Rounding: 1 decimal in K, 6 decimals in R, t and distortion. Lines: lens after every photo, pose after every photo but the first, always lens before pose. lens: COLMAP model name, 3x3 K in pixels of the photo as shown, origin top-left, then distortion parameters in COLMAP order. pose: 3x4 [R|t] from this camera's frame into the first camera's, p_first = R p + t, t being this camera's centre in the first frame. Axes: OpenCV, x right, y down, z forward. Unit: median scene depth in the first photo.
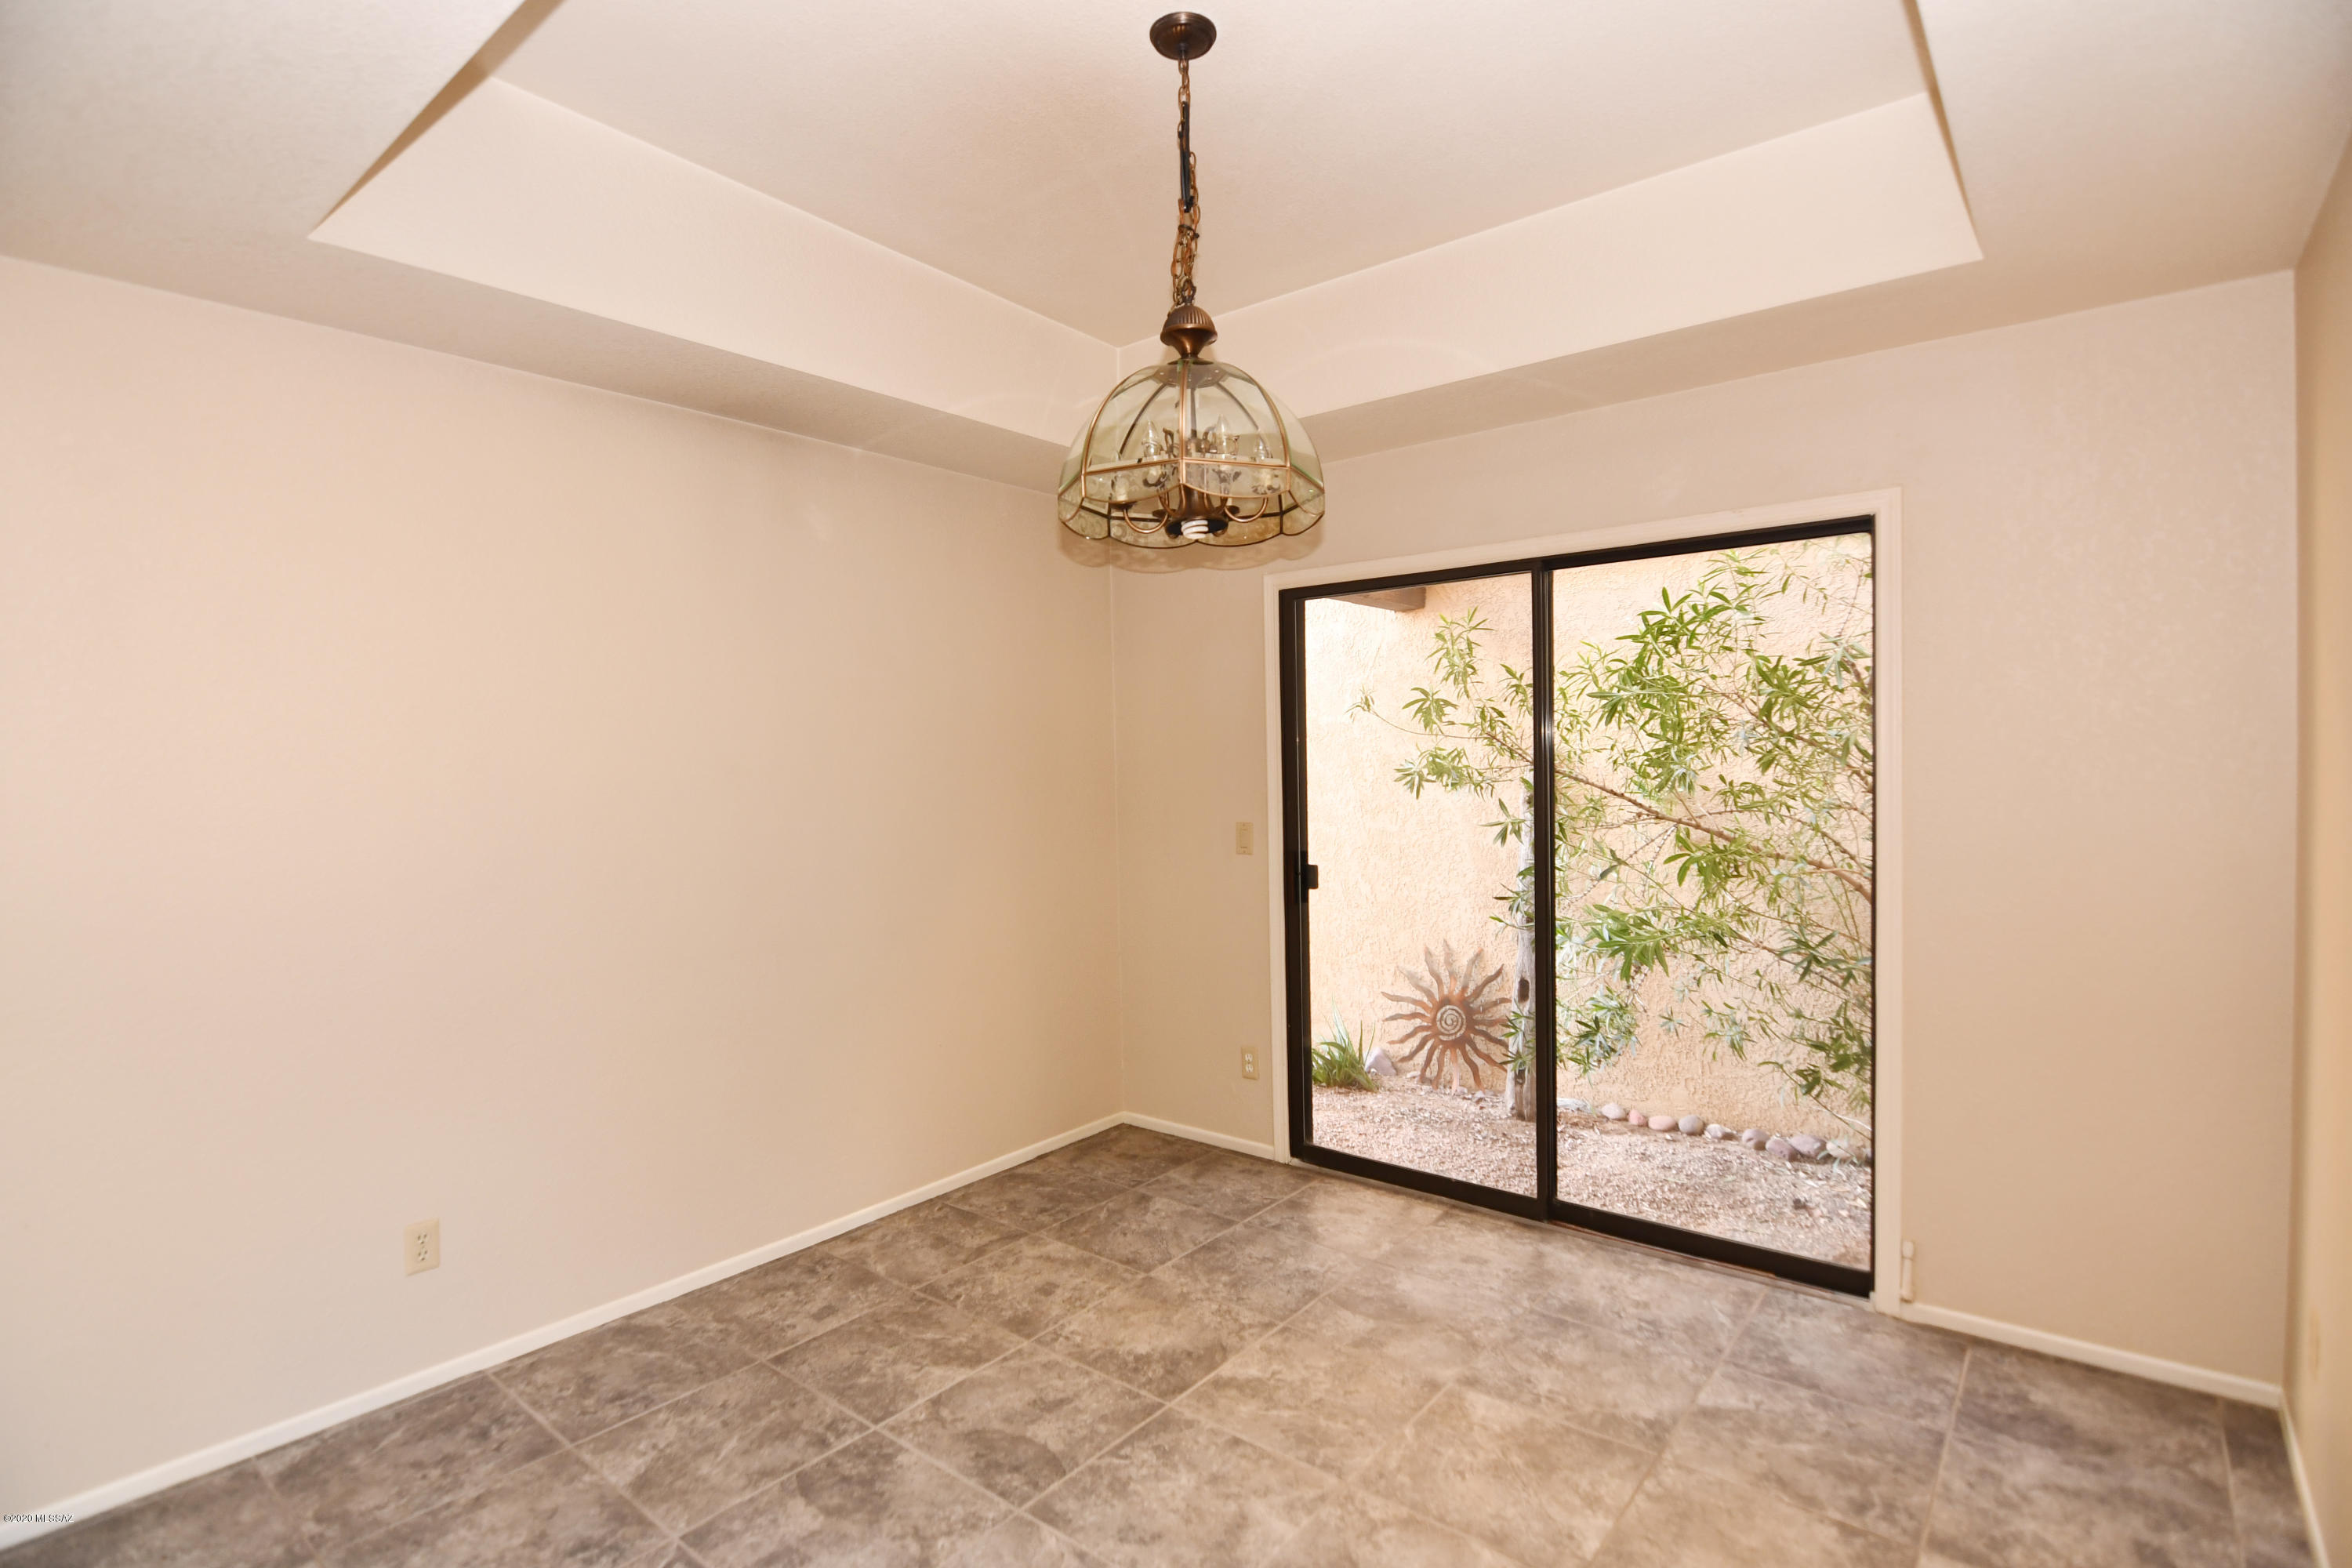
lens RADIAL K [[1139.1, 0, 1166.6], [0, 1139.1, 790.7], [0, 0, 1]] dist [-0.002448, -0.012429]
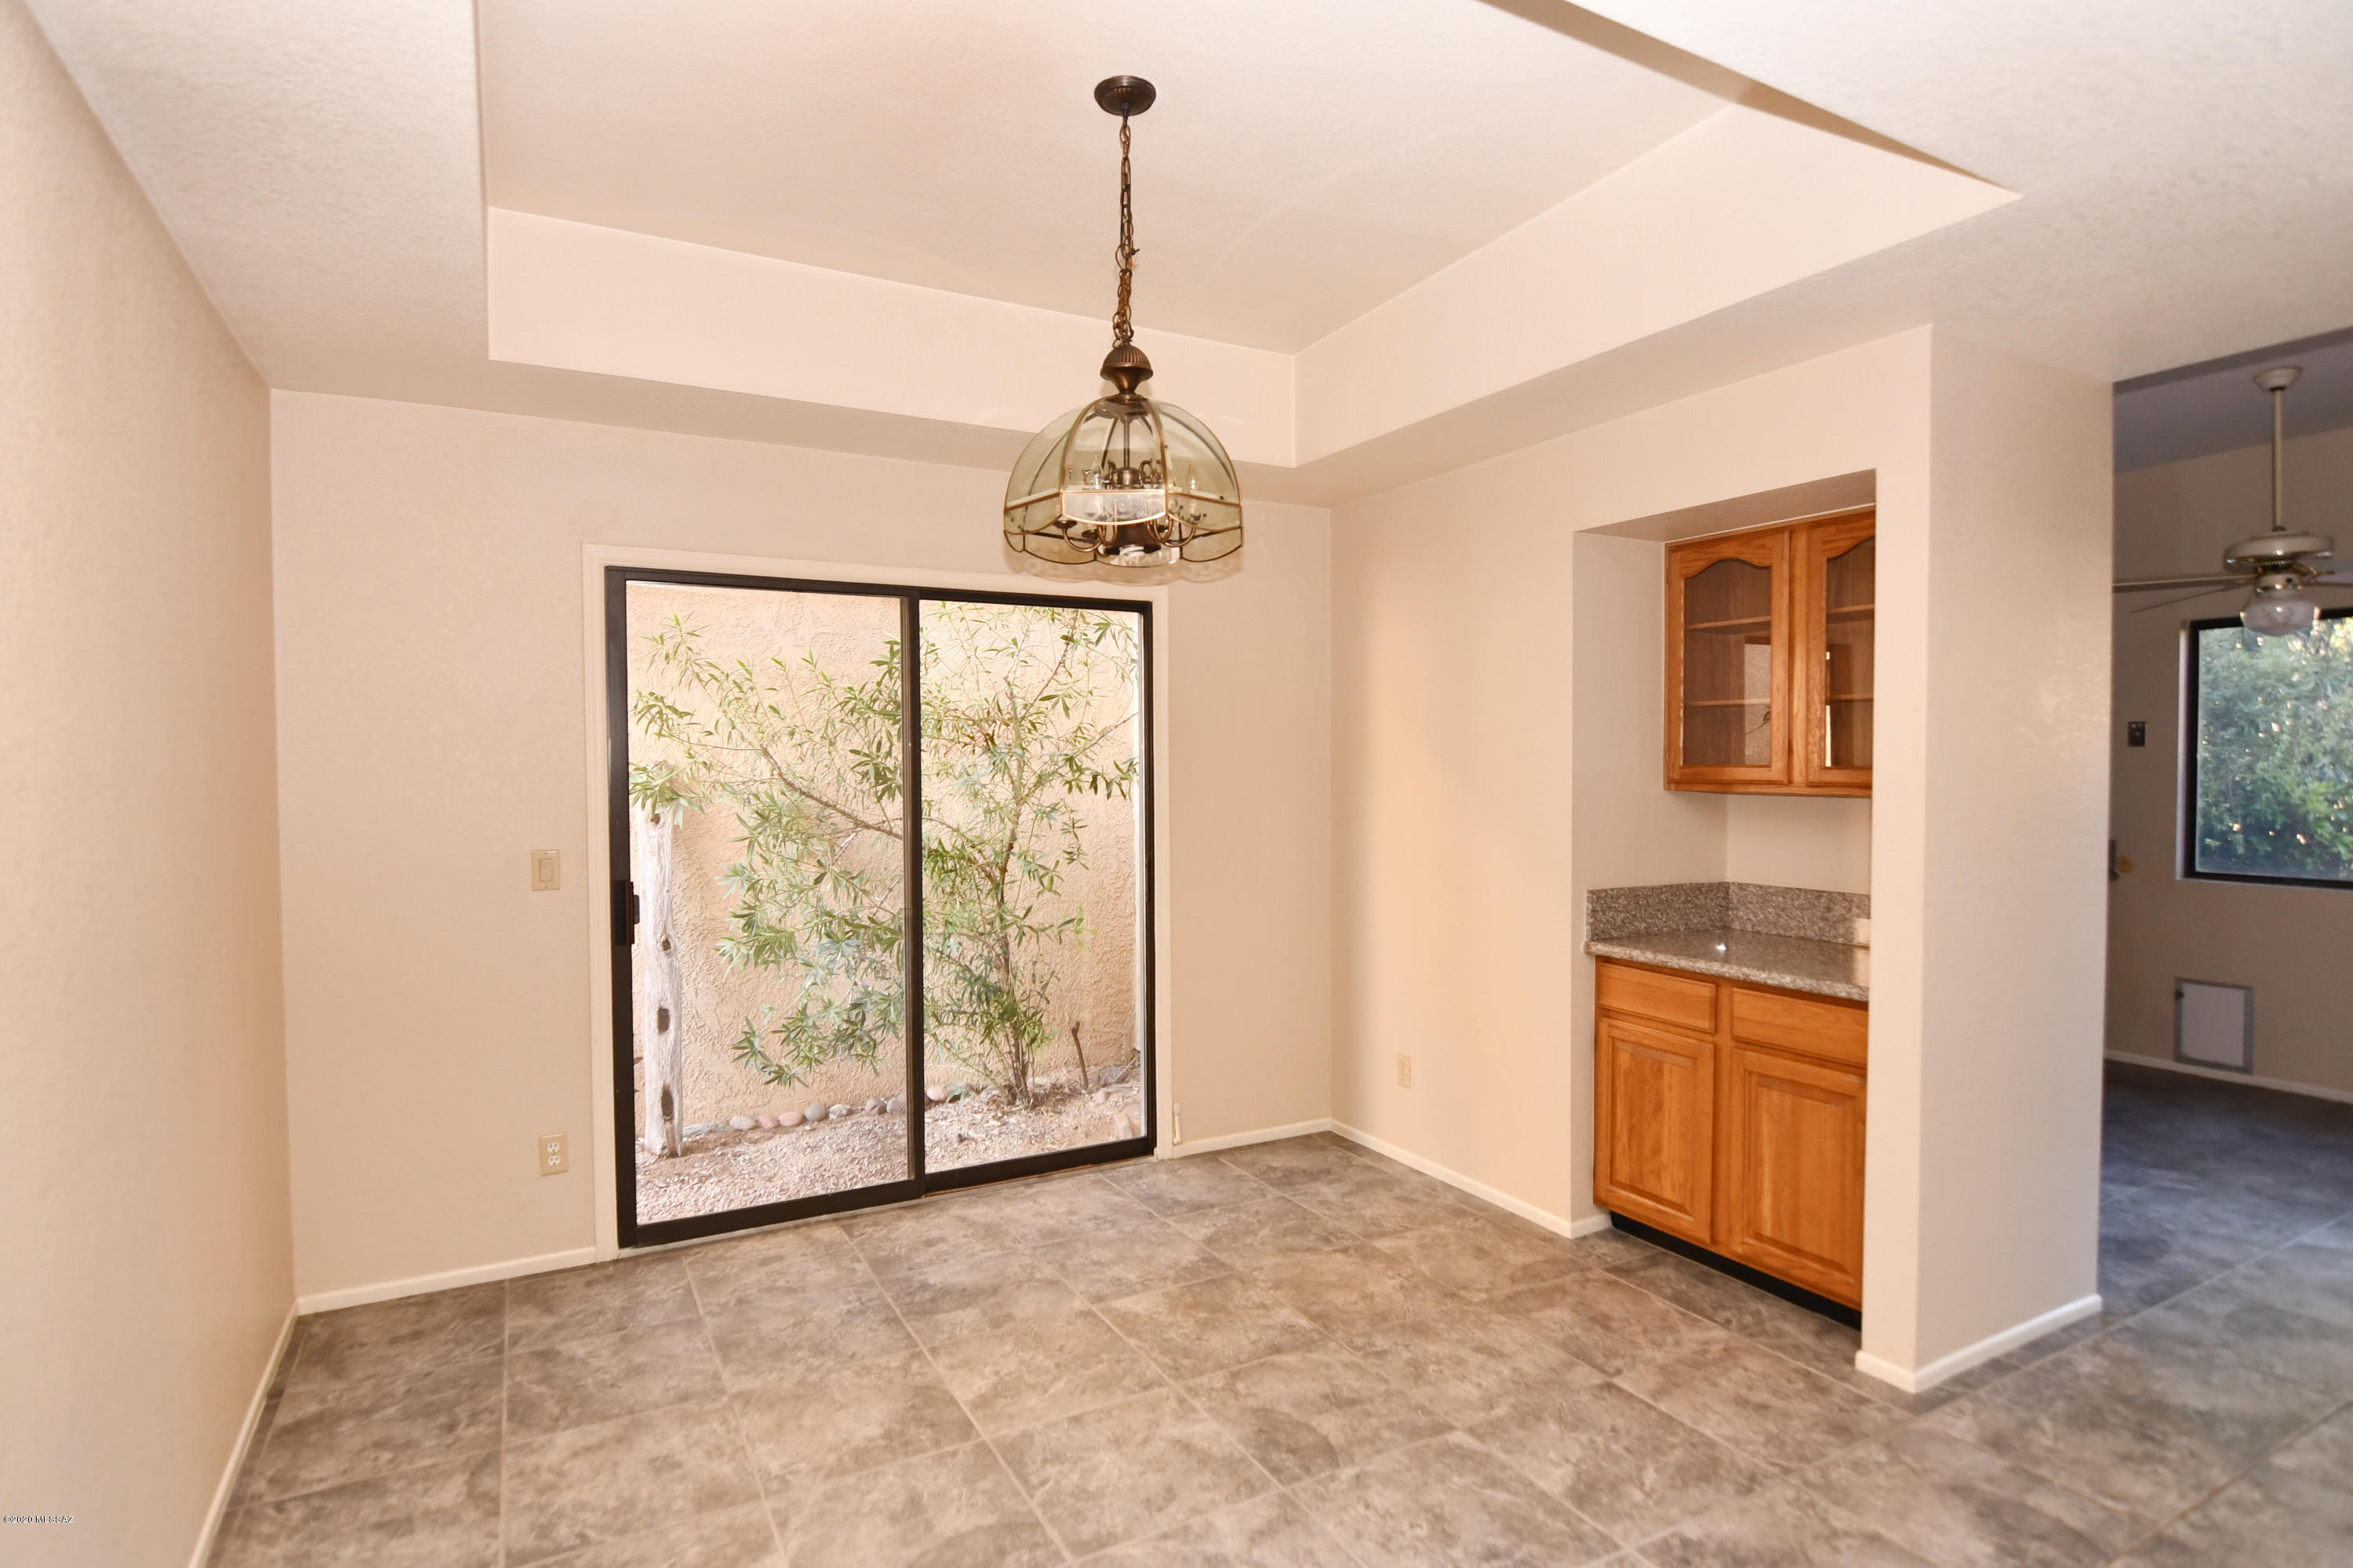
lens RADIAL K [[1206.6, 0, 1170.6], [0, 1206.6, 789.8], [0, 0, 1]] dist [0.002187, -0.015877]
pose [[0.379240, -0.005993, 0.925279, -0.695991], [0.026358, 0.999643, -0.004328, 0.001561], [-0.924923, 0.026030, 0.379262, 0.362777]]
